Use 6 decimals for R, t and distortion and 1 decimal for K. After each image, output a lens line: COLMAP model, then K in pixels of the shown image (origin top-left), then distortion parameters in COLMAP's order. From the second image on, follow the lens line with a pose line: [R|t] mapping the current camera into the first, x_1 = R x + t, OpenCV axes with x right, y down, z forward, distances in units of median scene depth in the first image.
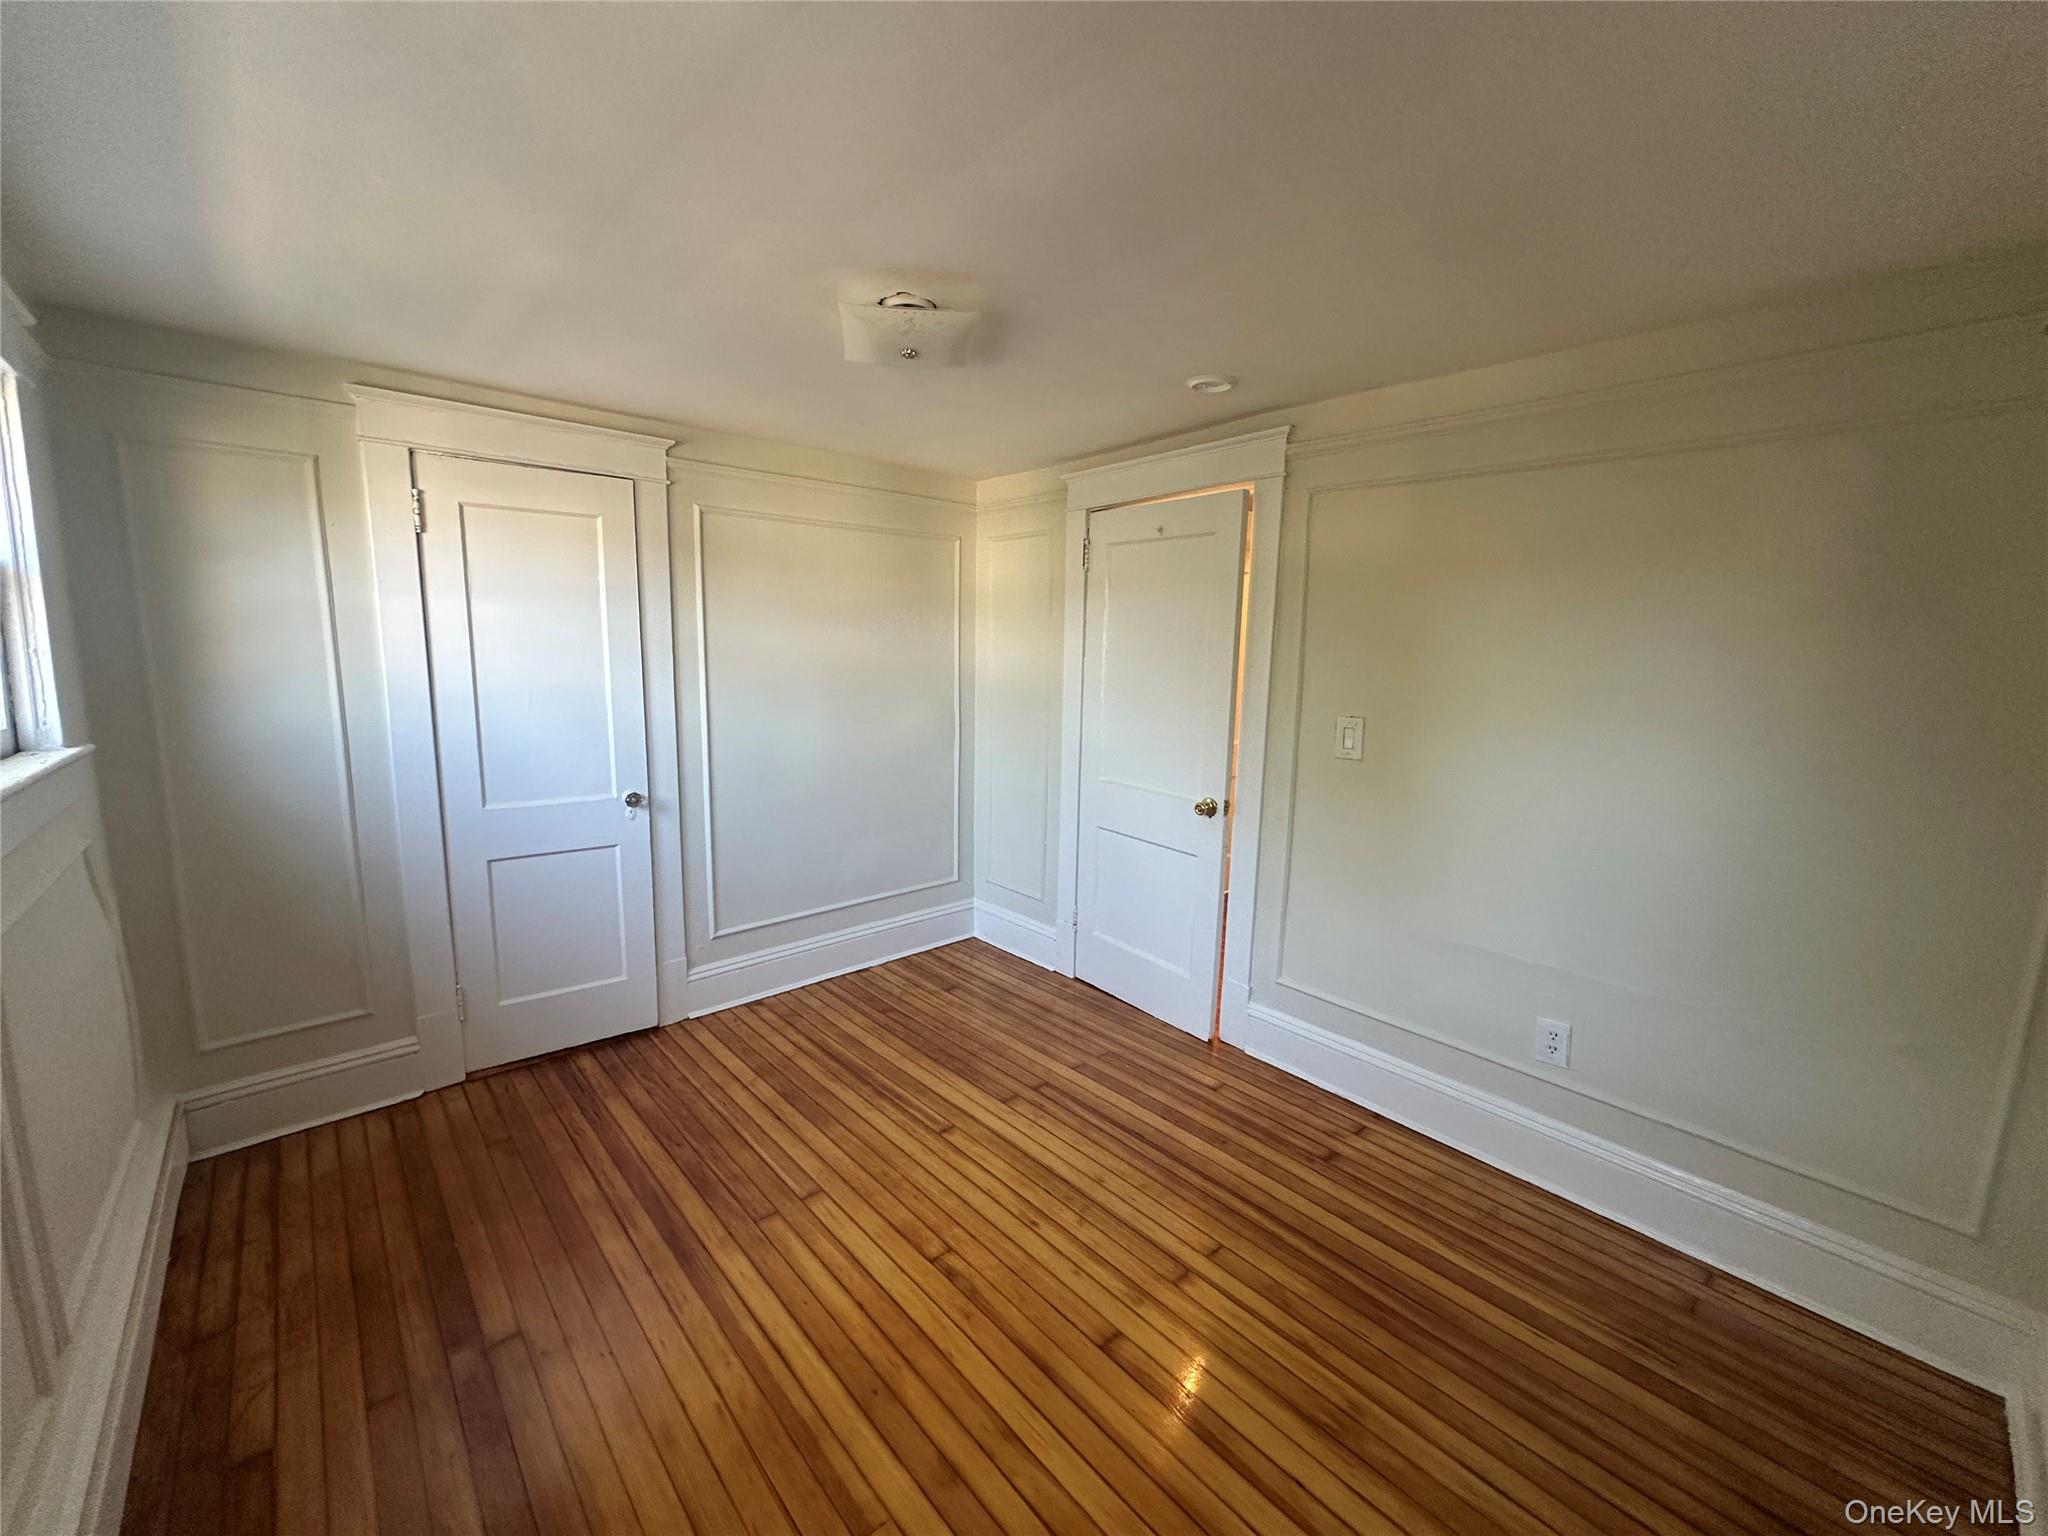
lens RADIAL K [[808.2, 0, 1024.4], [0, 808.2, 763.5], [0, 0, 1]] dist [-0.007365, 0.000136]
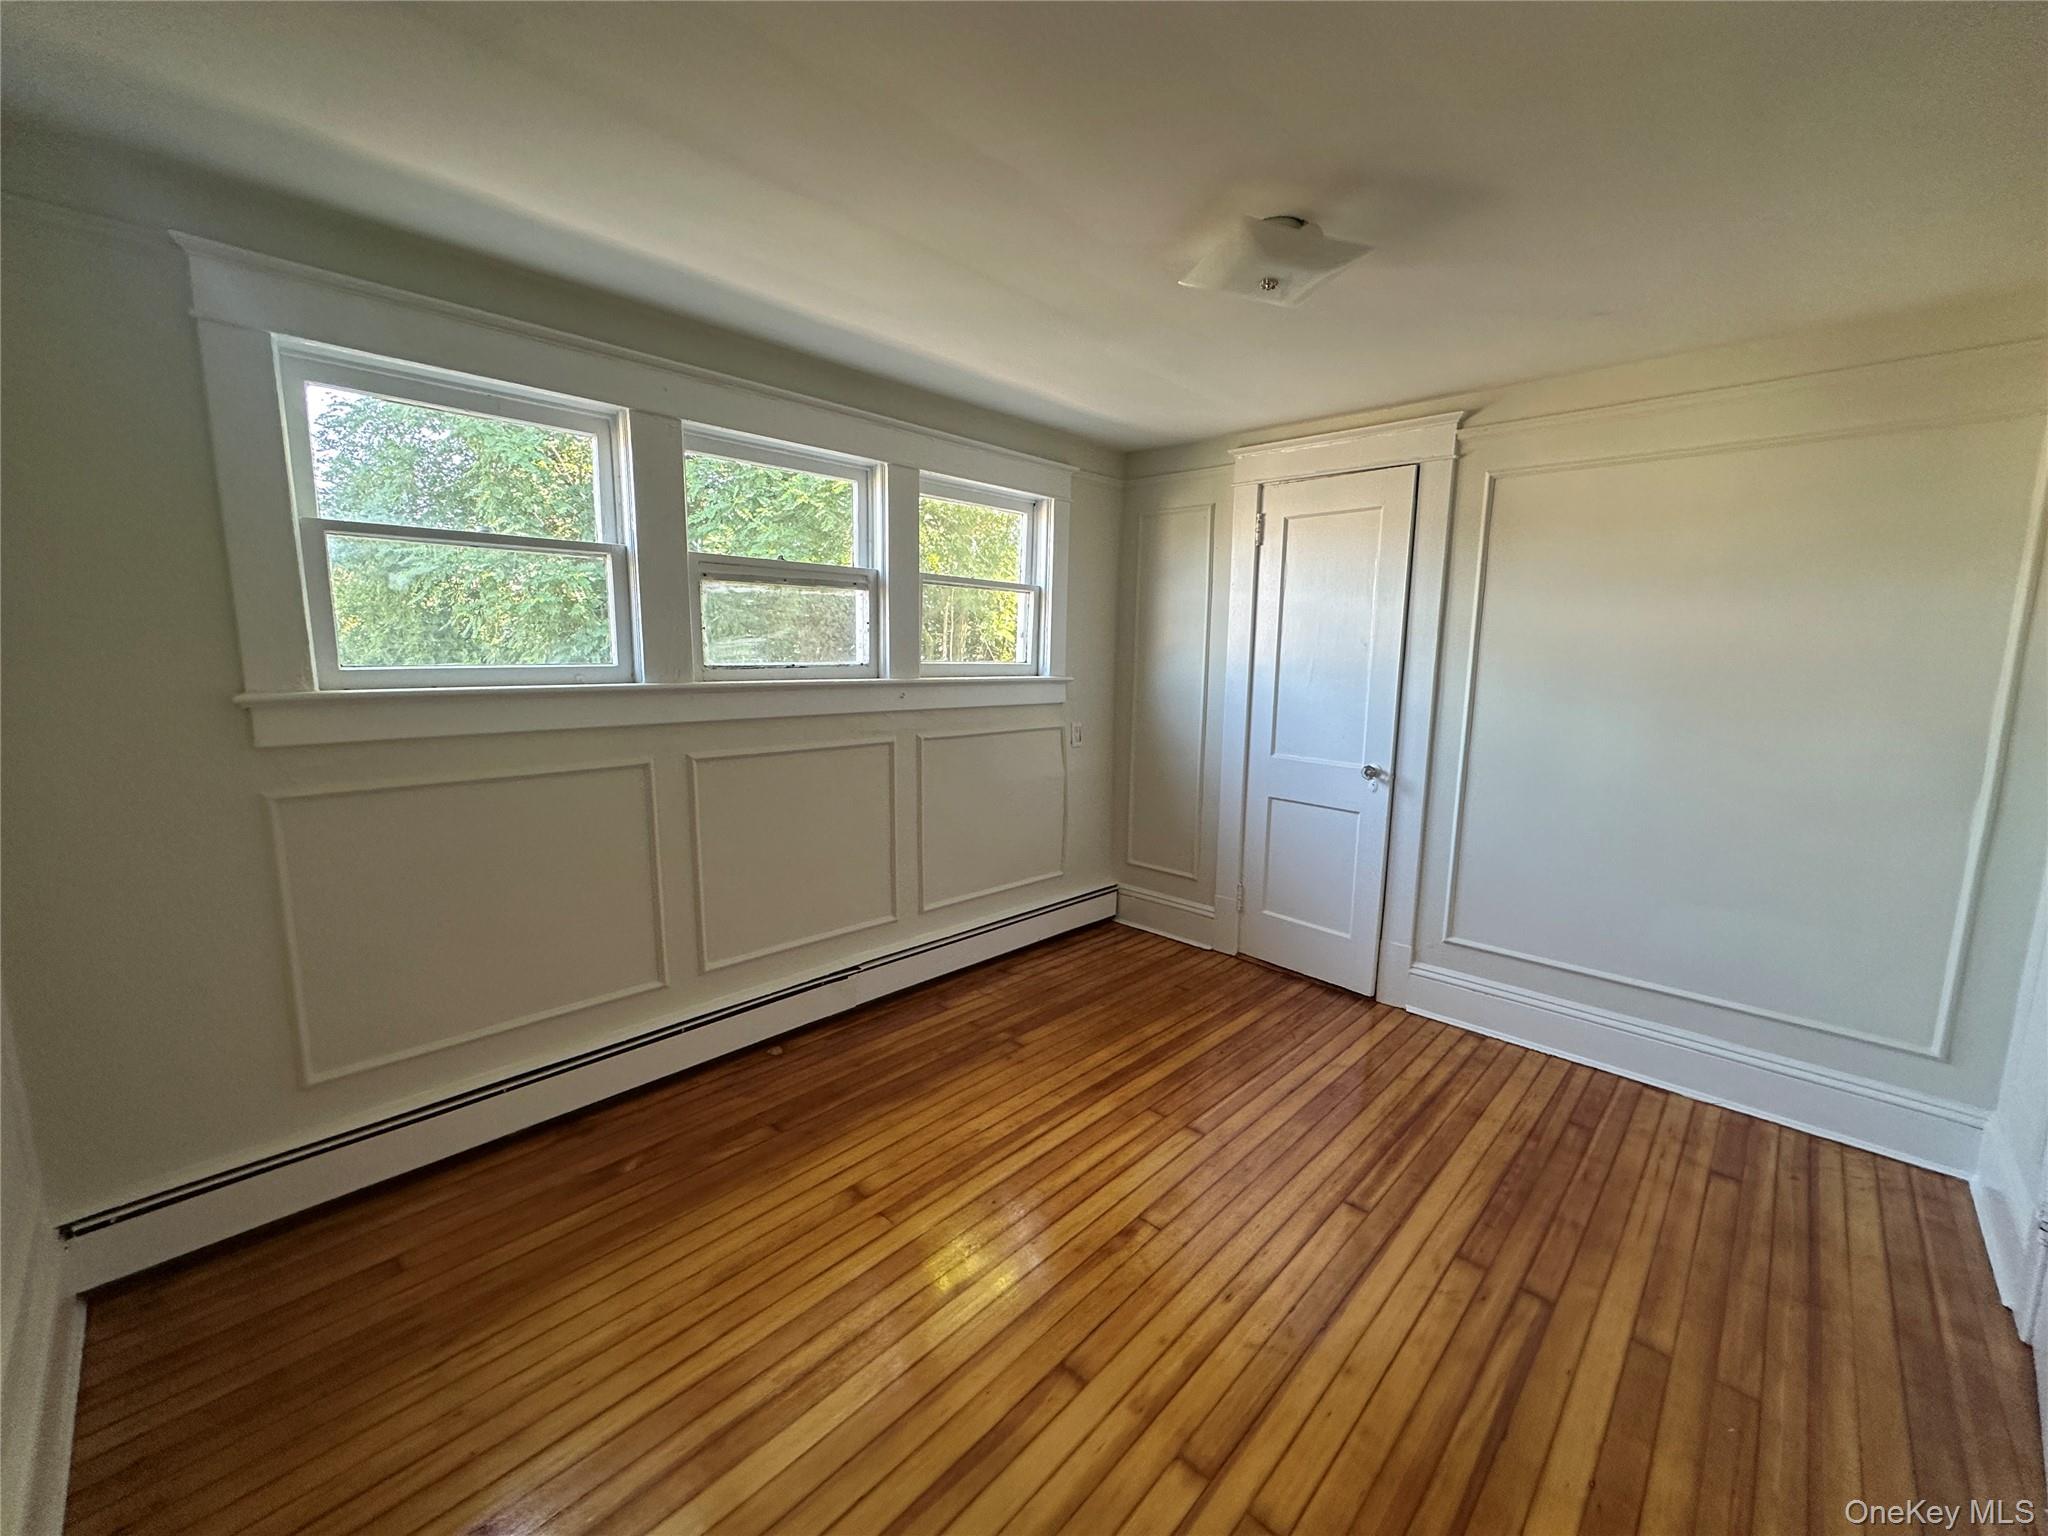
lens RADIAL K [[808.2, 0, 1024.4], [0, 808.2, 763.5], [0, 0, 1]] dist [-0.007365, 0.000136]
pose [[0.071940, 0.129459, -0.988972, 0.586631], [-0.158104, 0.980484, 0.116847, -0.020454], [0.984798, 0.147955, 0.091004, 0.509867]]
